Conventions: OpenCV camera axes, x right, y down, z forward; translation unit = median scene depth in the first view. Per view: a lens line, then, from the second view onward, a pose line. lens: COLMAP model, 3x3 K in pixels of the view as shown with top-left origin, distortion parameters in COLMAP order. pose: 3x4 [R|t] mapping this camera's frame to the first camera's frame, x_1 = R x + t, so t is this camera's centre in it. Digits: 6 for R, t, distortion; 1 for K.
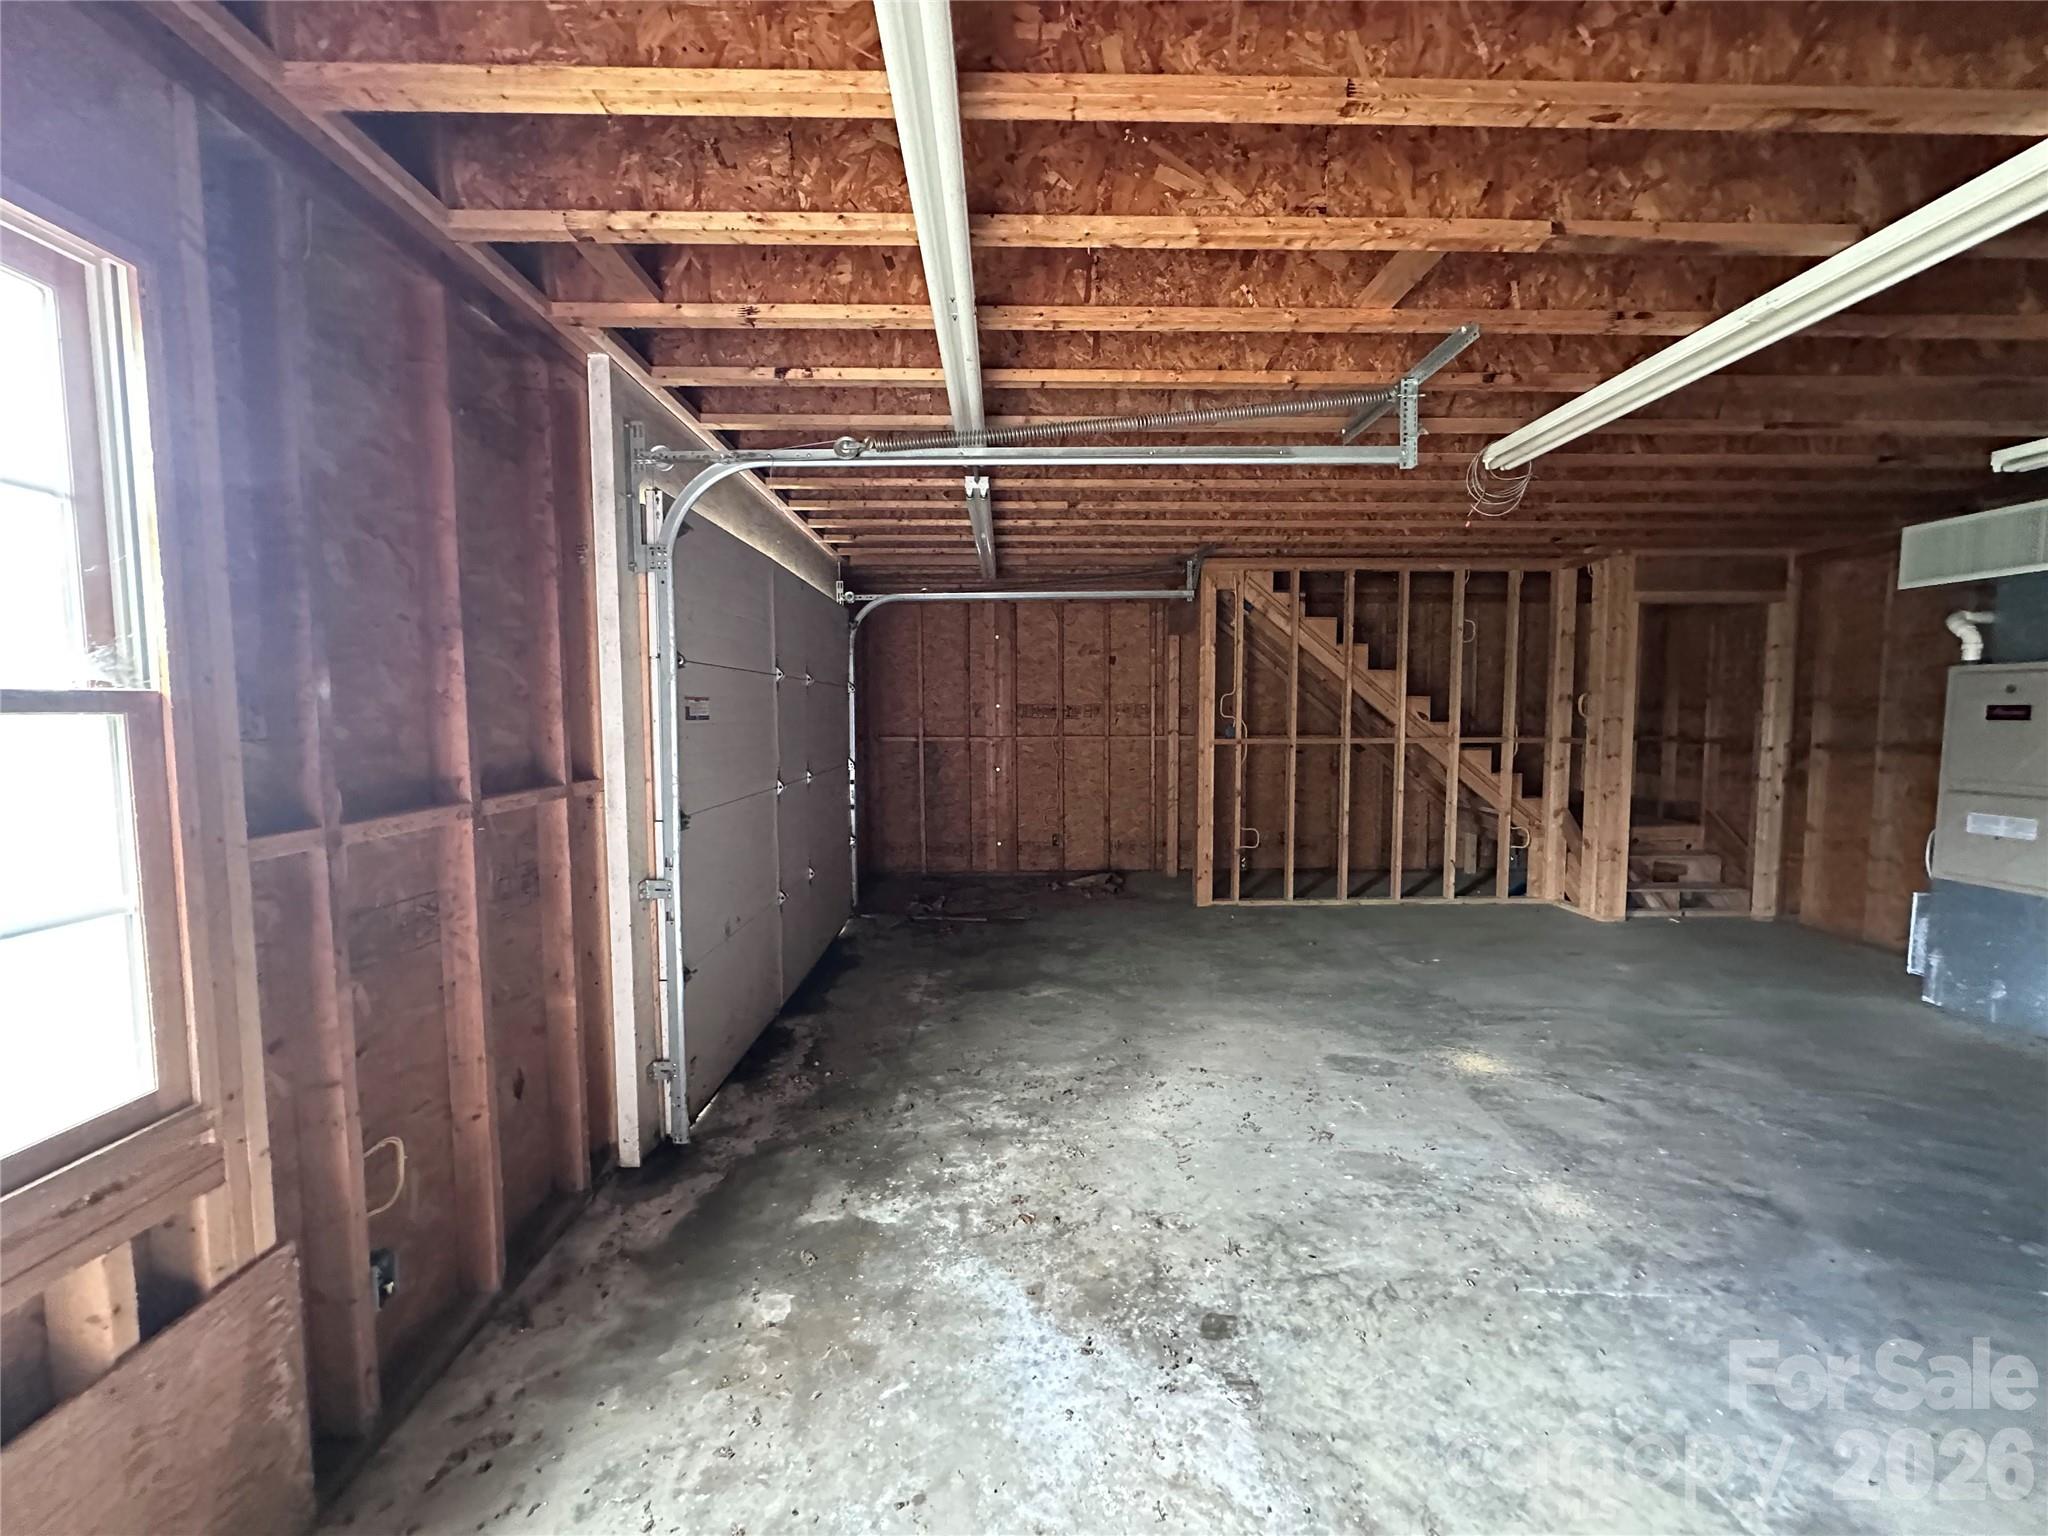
lens RADIAL K [[814.1, 0, 1025.9], [0, 814.1, 769.0], [0, 0, 1]] dist [-0.004976, 0.001072]
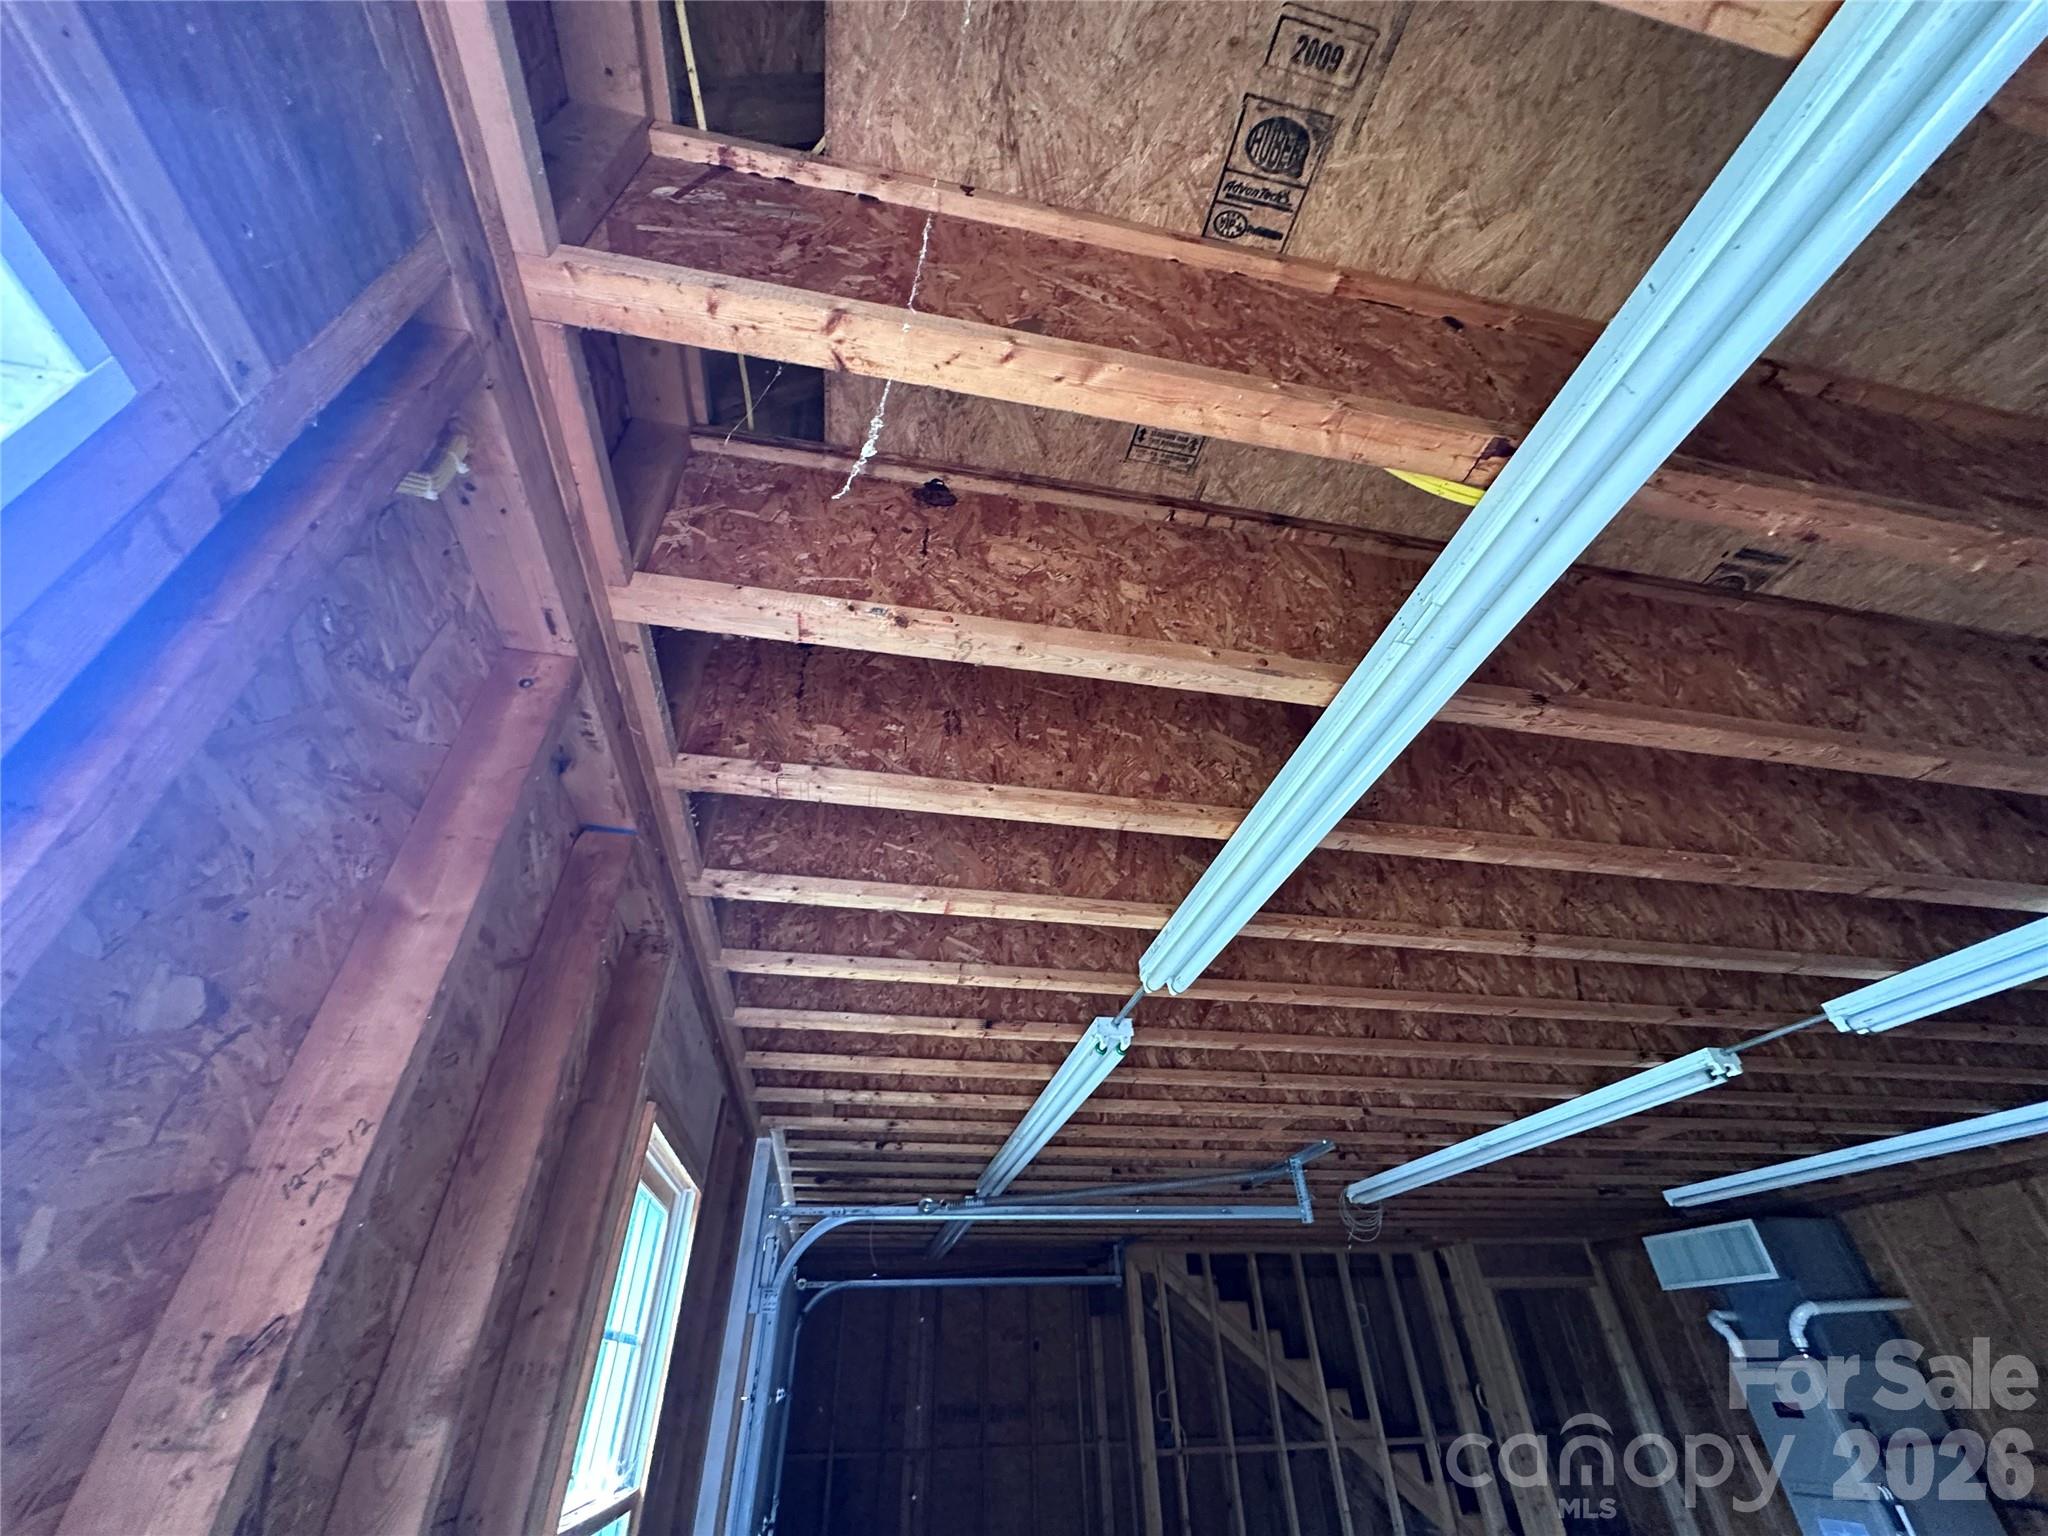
lens RADIAL K [[814.1, 0, 1025.6], [0, 814.1, 767.8], [0, 0, 1]] dist [-0.004976, 0.001072]
pose [[0.985112, 0.088773, 0.147222, -0.160863], [0.029945, 0.754663, -0.655428, -0.023423], [-0.169288, 0.650079, 0.740769, -0.267473]]
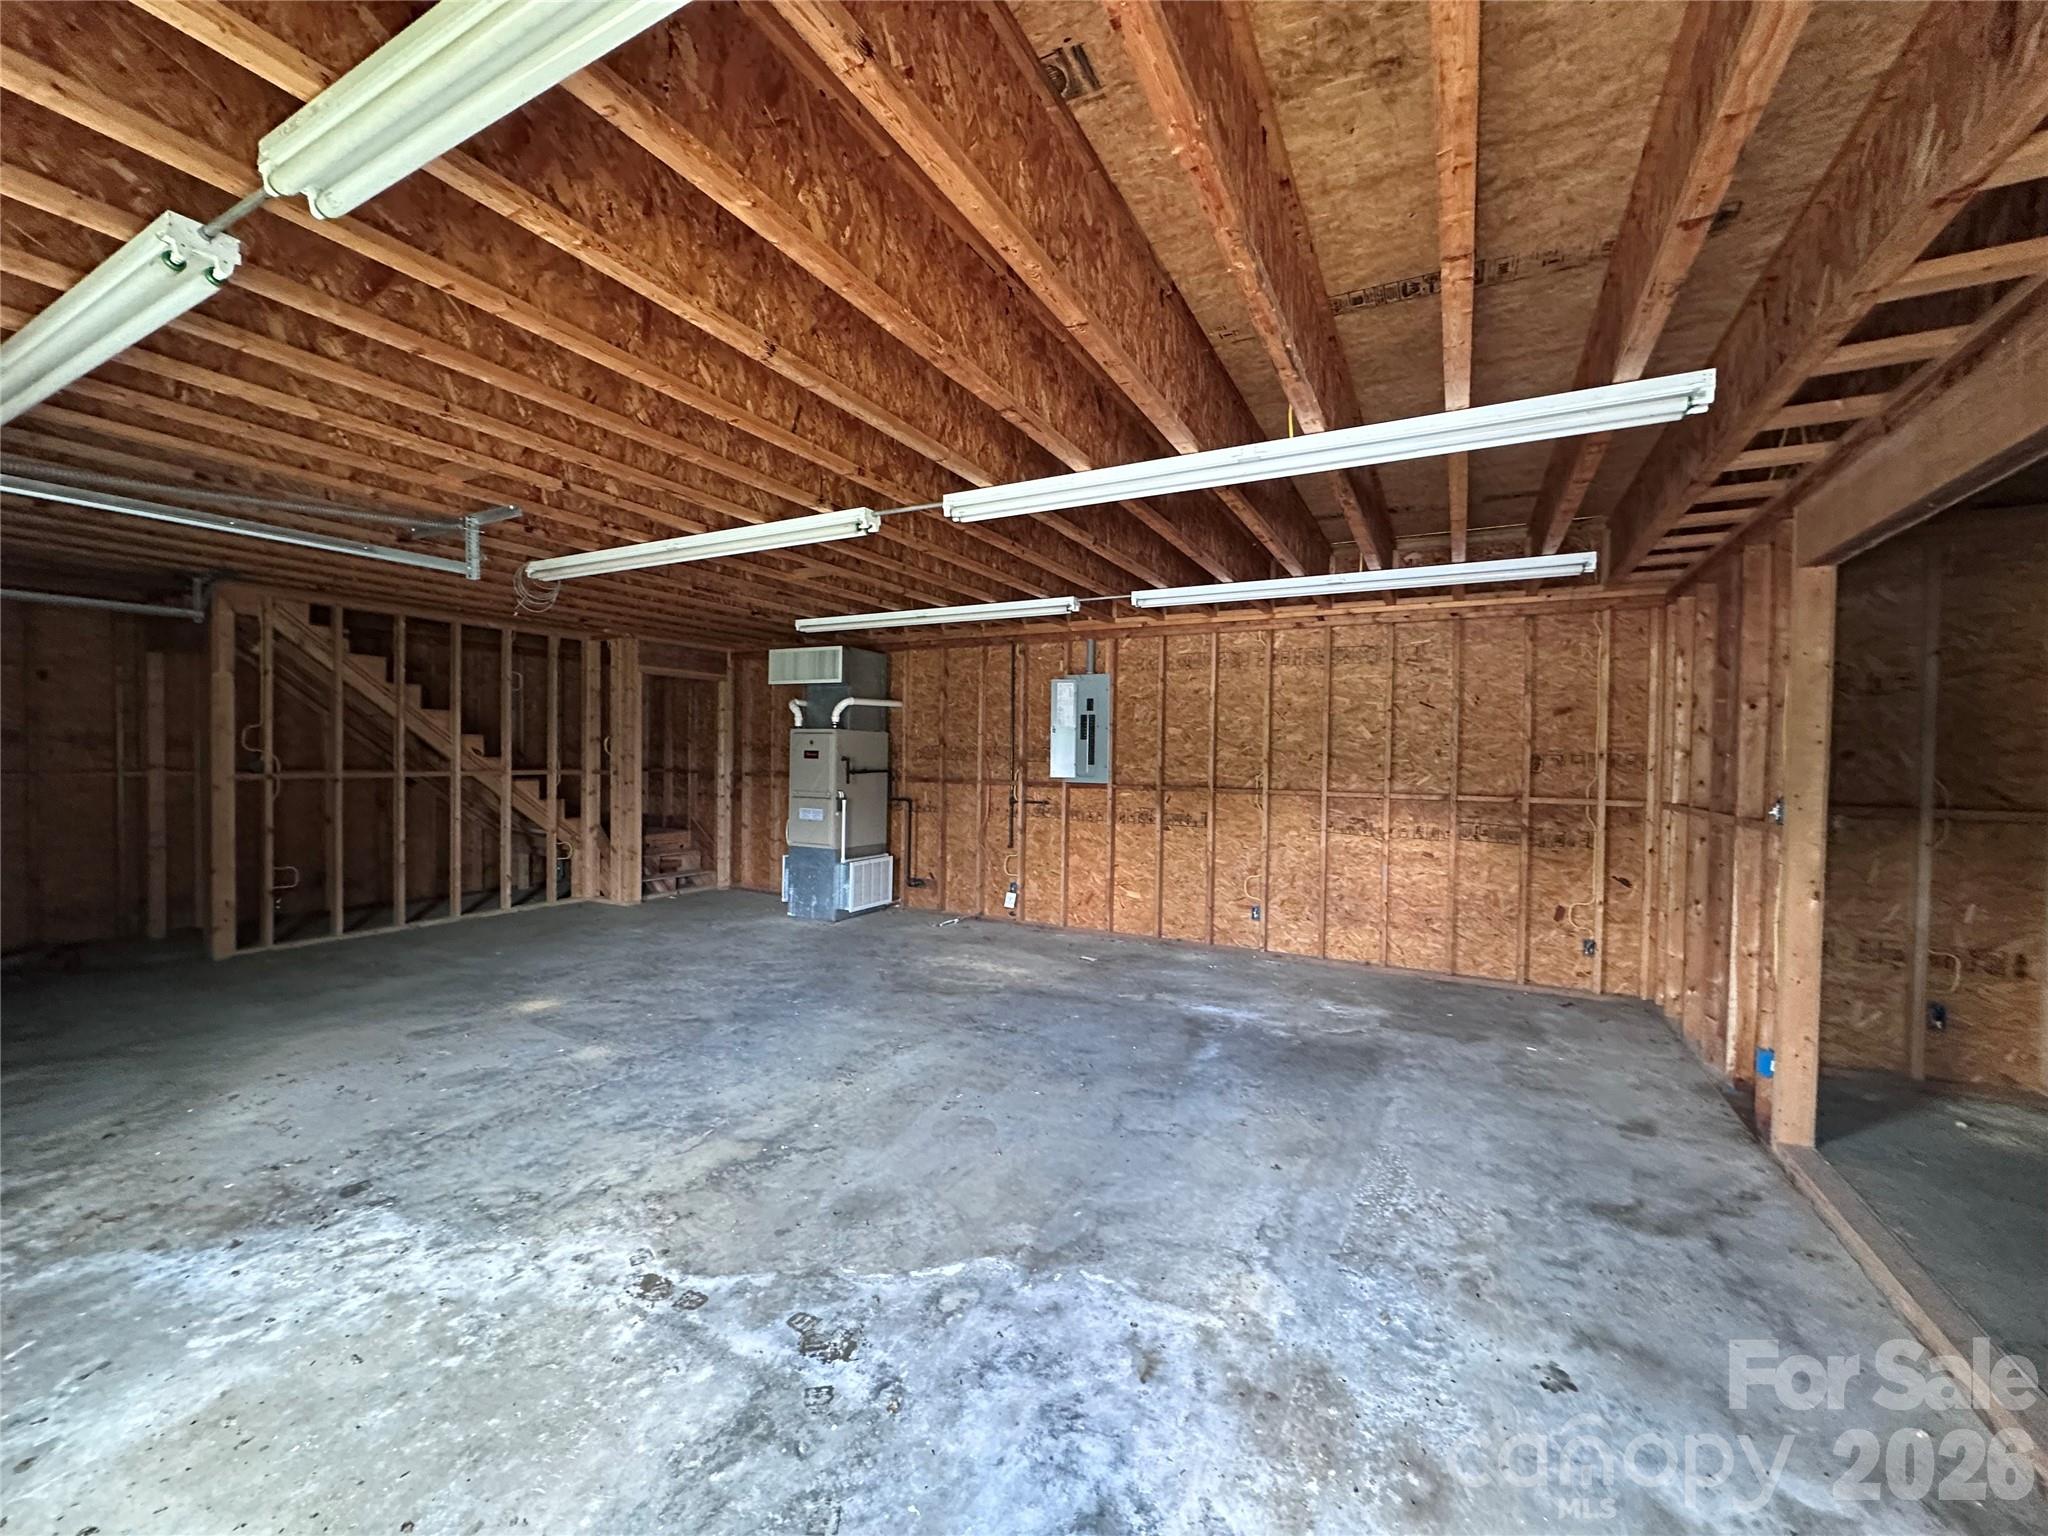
lens RADIAL K [[814.1, 0, 1024.9], [0, 814.1, 769.2], [0, 0, 1]] dist [-0.004976, 0.001072]
pose [[0.490196, -0.006135, 0.871590, -0.150999], [0.043431, 0.998905, -0.017395, 0.014584], [-0.870529, 0.046381, 0.489926, -0.266070]]
